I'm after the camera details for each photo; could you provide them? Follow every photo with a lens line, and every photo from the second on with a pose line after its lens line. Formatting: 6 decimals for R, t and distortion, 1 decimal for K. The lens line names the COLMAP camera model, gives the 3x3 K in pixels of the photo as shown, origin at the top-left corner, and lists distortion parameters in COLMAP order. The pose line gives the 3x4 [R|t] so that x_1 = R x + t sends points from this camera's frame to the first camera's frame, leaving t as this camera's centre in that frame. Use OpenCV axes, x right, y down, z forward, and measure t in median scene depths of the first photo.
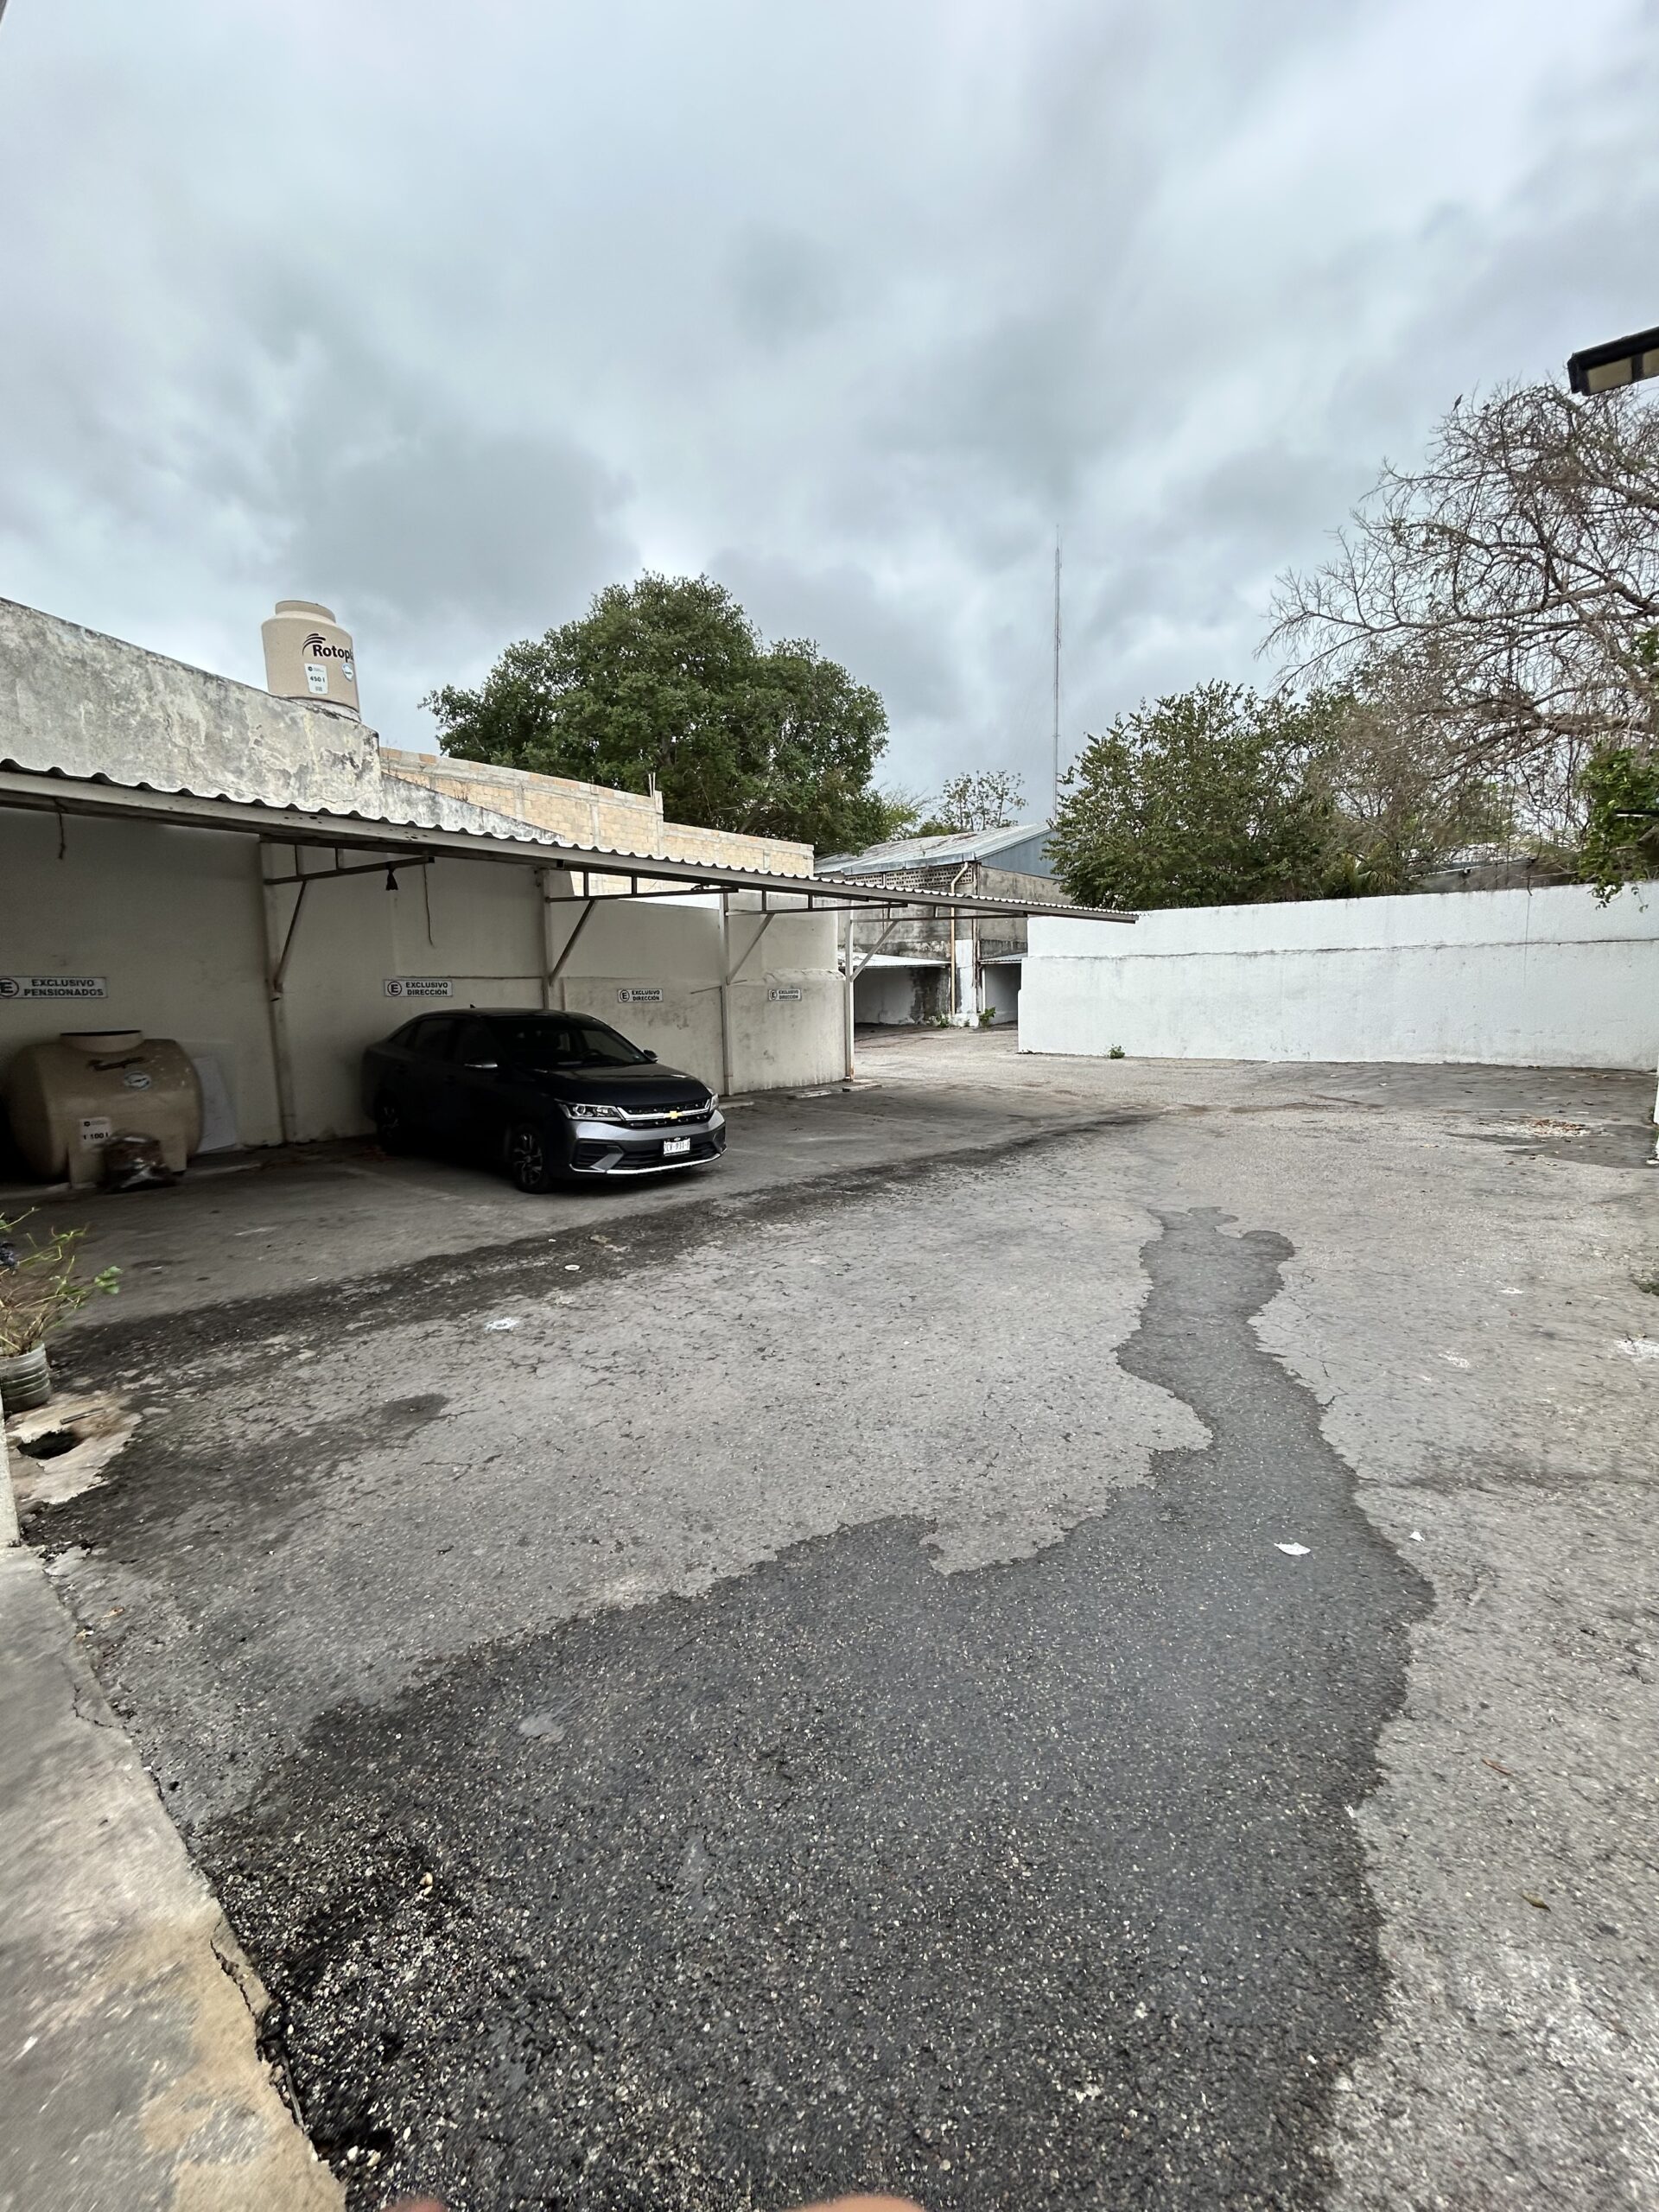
lens RADIAL K [[877.7, 0, 846.7], [0, 877.7, 1100.9], [0, 0, 1]] dist [-0.007294, 0.001008]
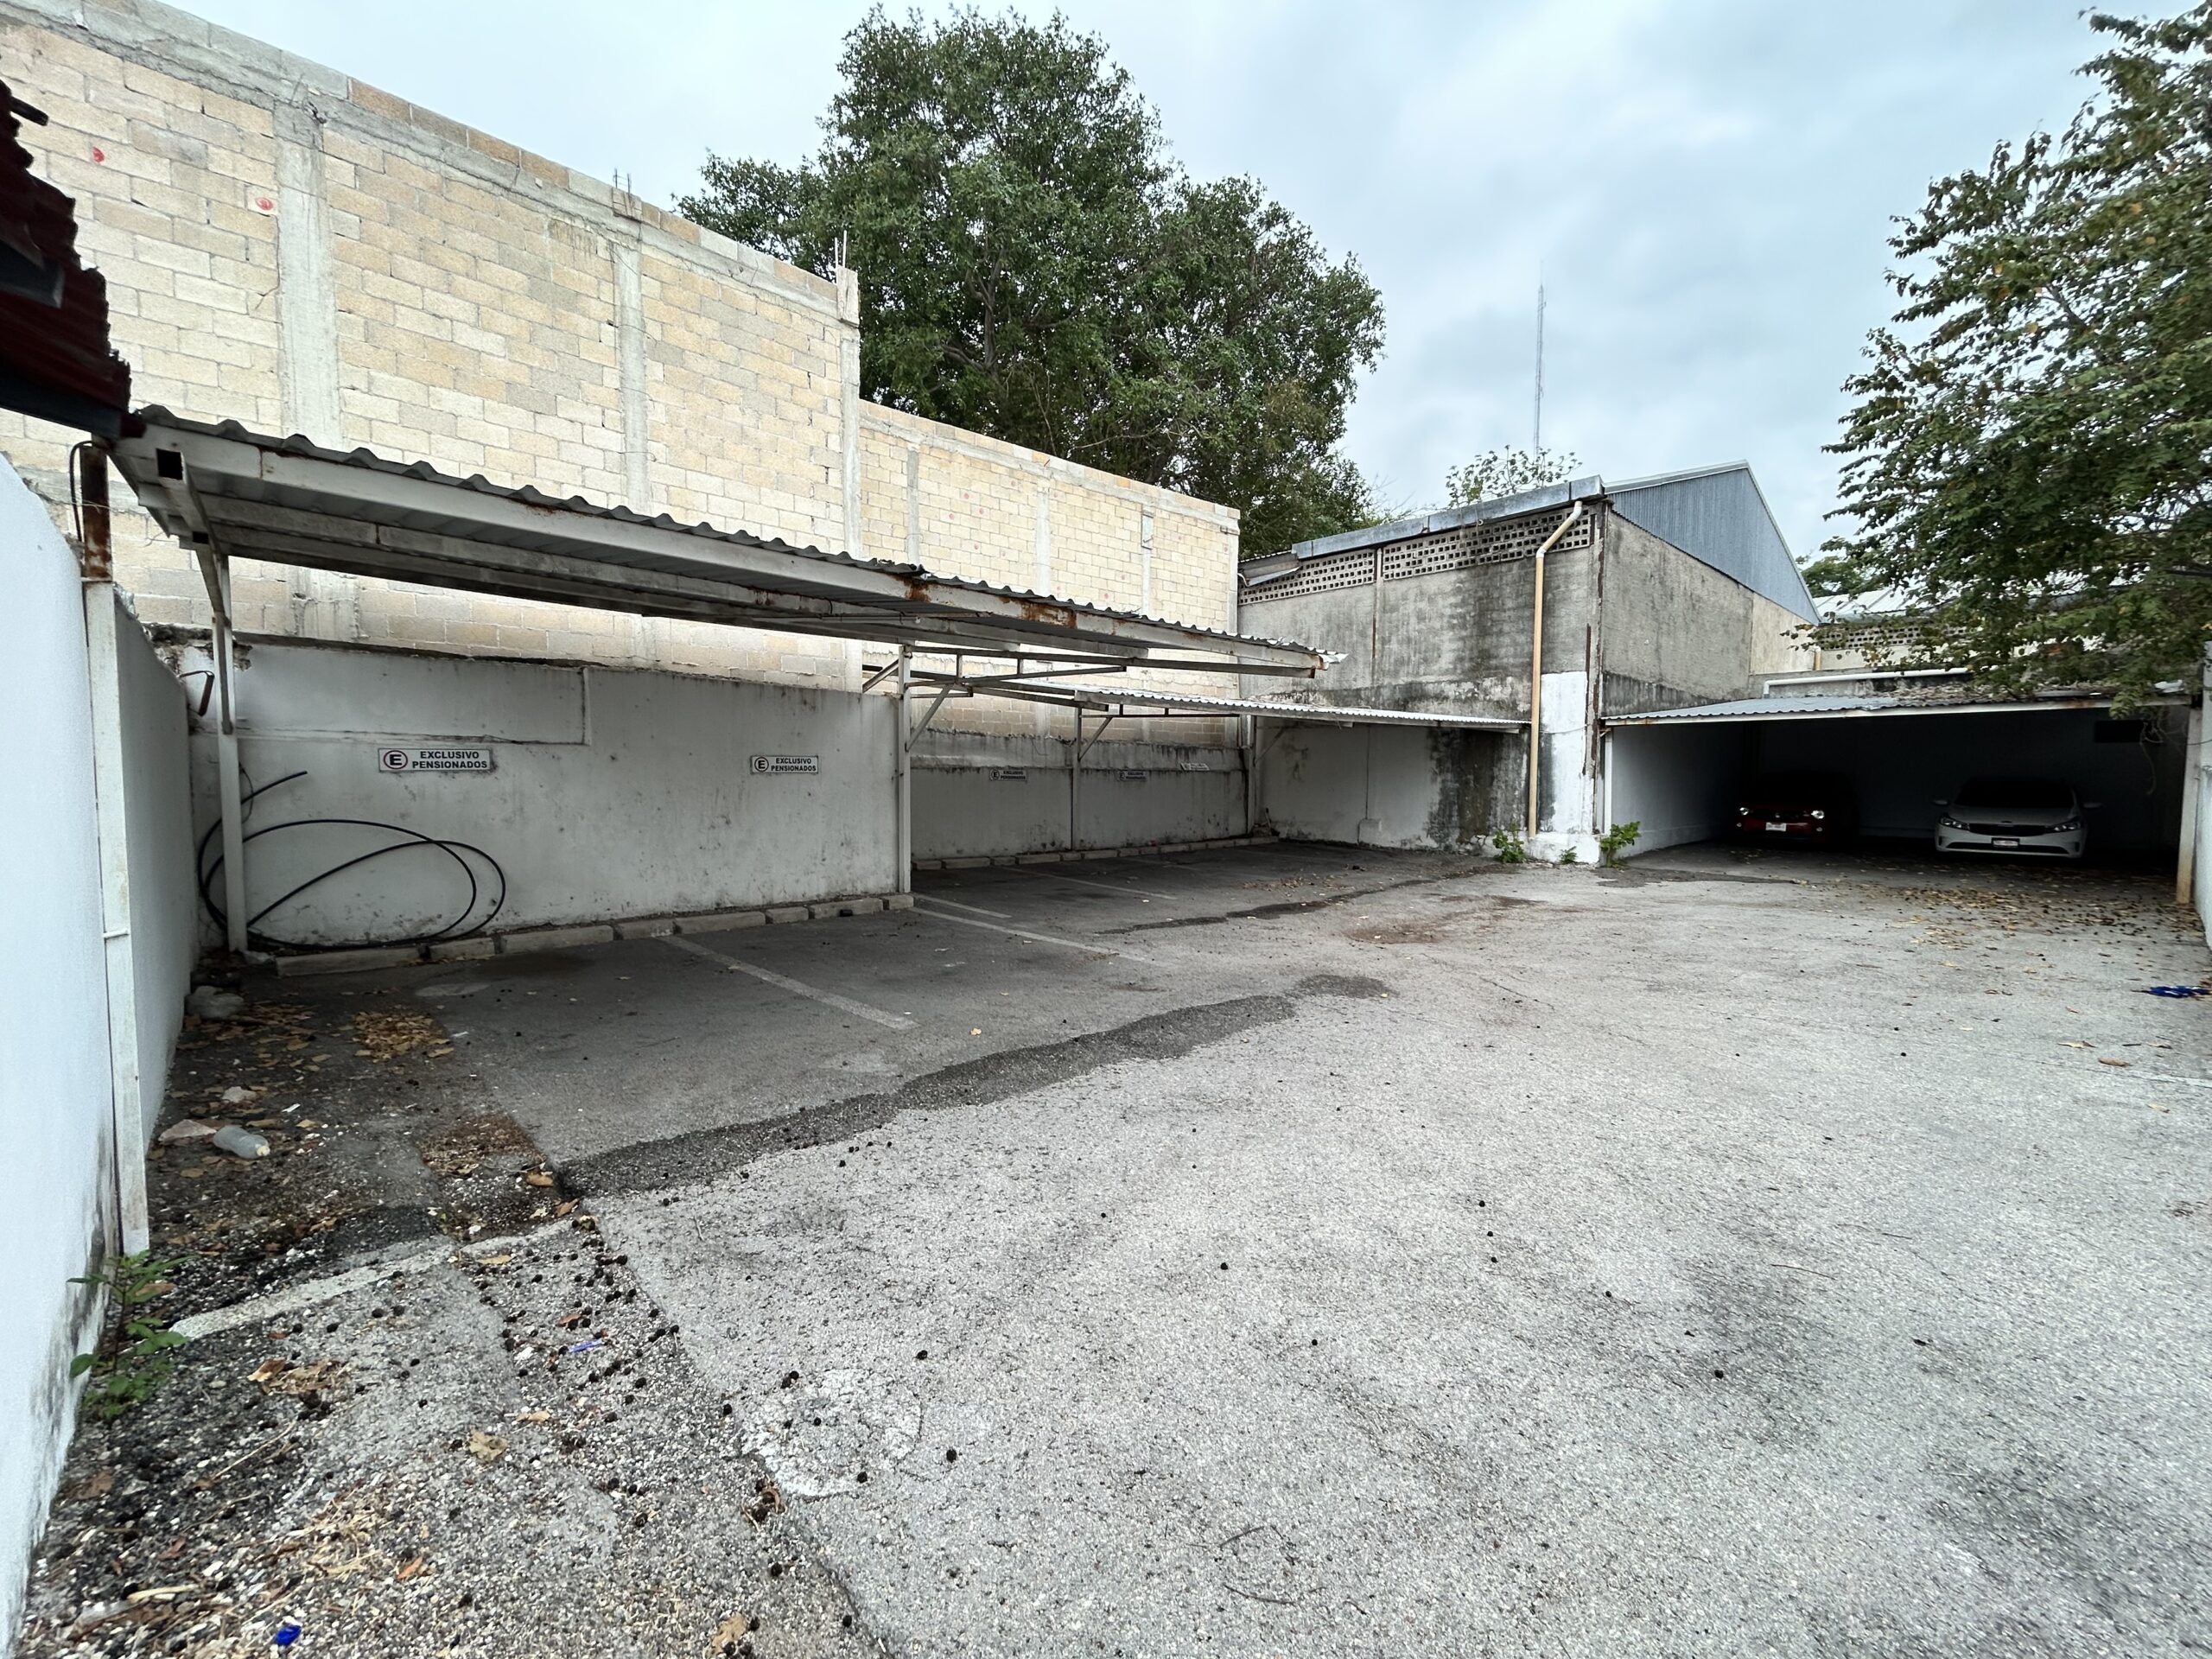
lens RADIAL K [[877.7, 0, 1106.5], [0, 877.7, 838.8], [0, 0, 1]] dist [-0.007294, 0.001008]
pose [[0.981379, 0.035917, -0.188692, -0.011023], [-0.046975, 0.997410, -0.054463, -0.059409], [0.186247, 0.062313, 0.980525, 0.498470]]
